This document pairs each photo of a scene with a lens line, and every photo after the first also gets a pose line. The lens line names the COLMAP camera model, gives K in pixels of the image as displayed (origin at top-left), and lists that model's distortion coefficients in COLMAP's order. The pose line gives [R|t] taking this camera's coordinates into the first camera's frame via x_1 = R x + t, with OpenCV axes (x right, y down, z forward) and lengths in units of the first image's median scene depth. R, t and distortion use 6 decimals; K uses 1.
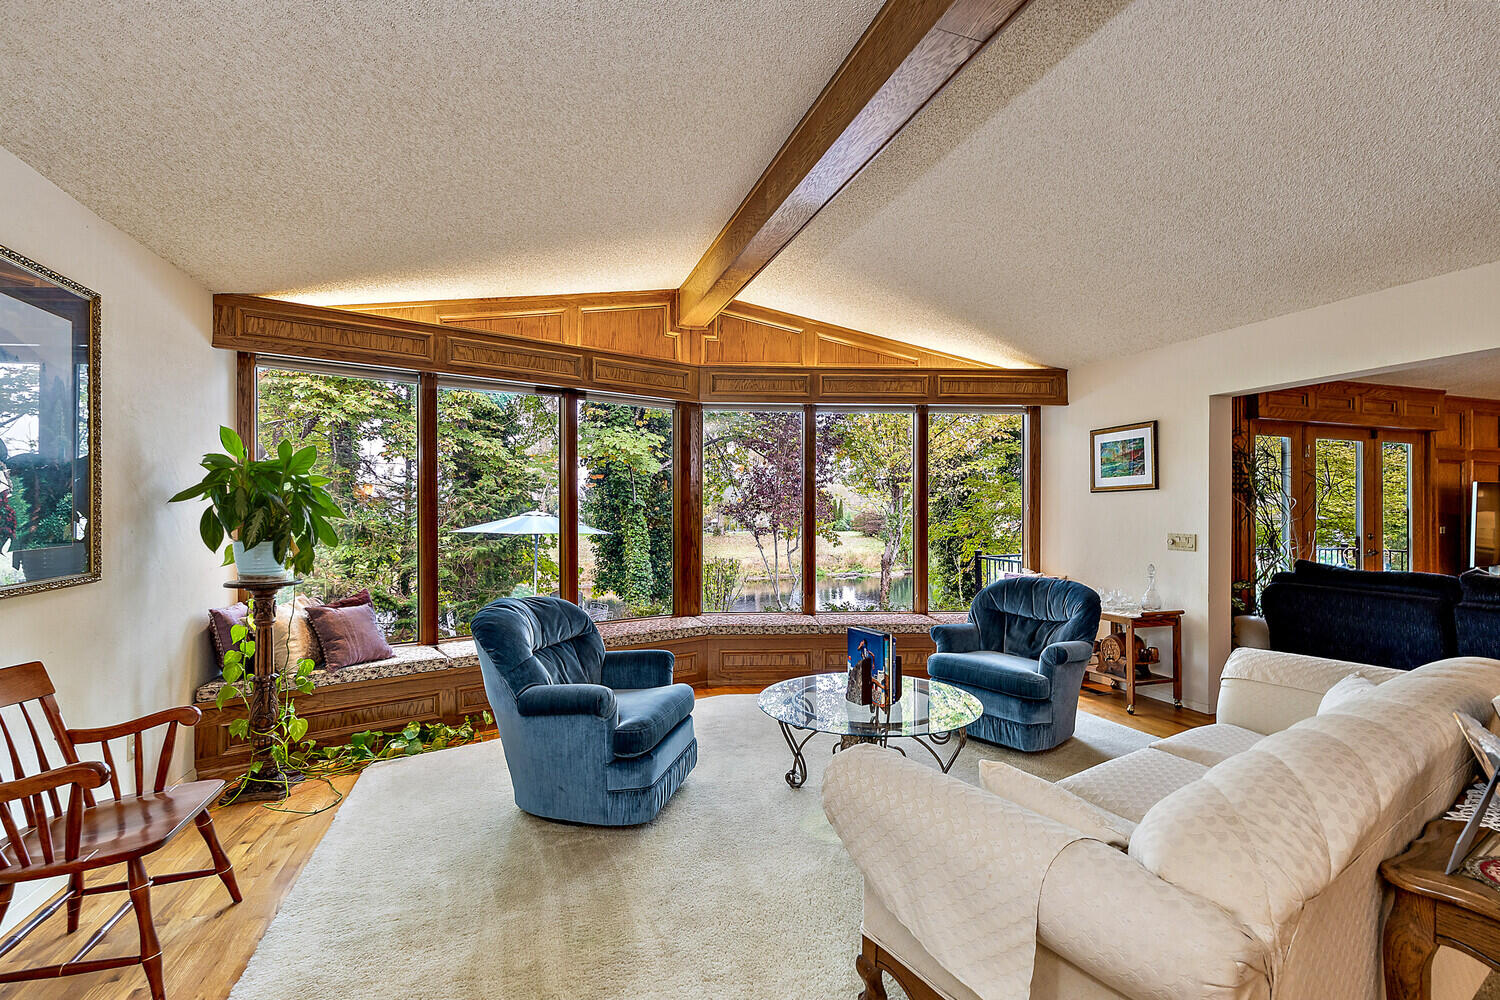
lens RADIAL K [[671.6, 0, 750.0], [0, 671.6, 500.0], [0, 0, 1]] dist [-0.000198, -0.000058]
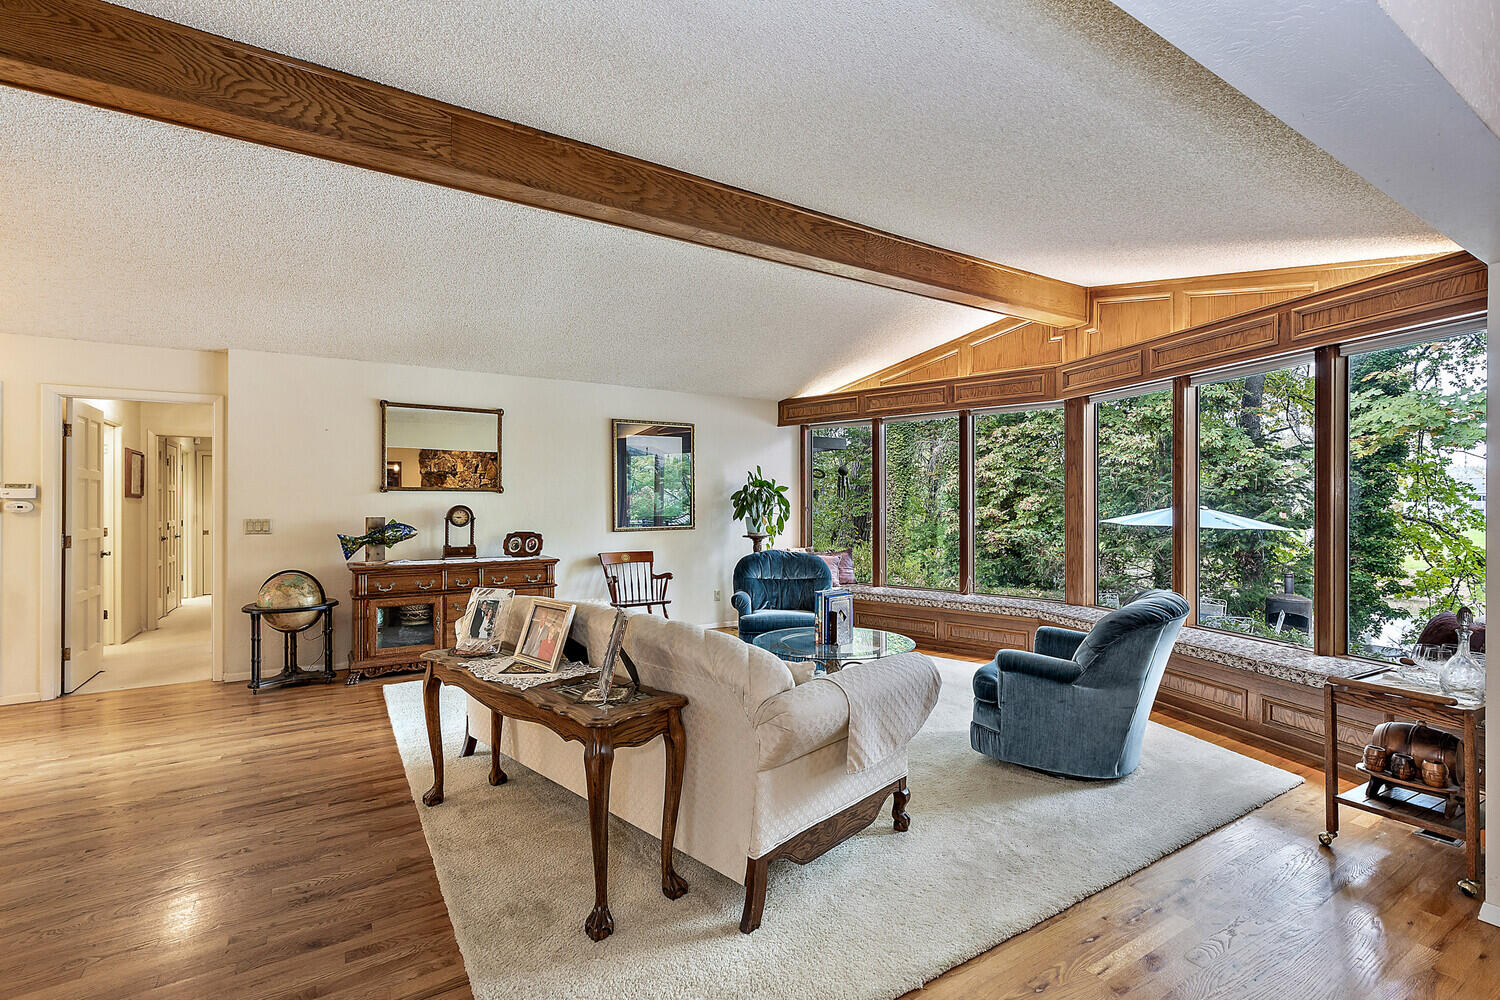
lens RADIAL K [[664.0, 0, 750.0], [0, 664.0, 500.0], [0, 0, 1]] dist [0.000220, 0.000009]
pose [[0.220747, 0.004062, -0.975323, 1.724851], [0.015388, 0.999852, 0.007647, -0.016300], [0.975210, -0.016696, 0.220652, 0.622216]]
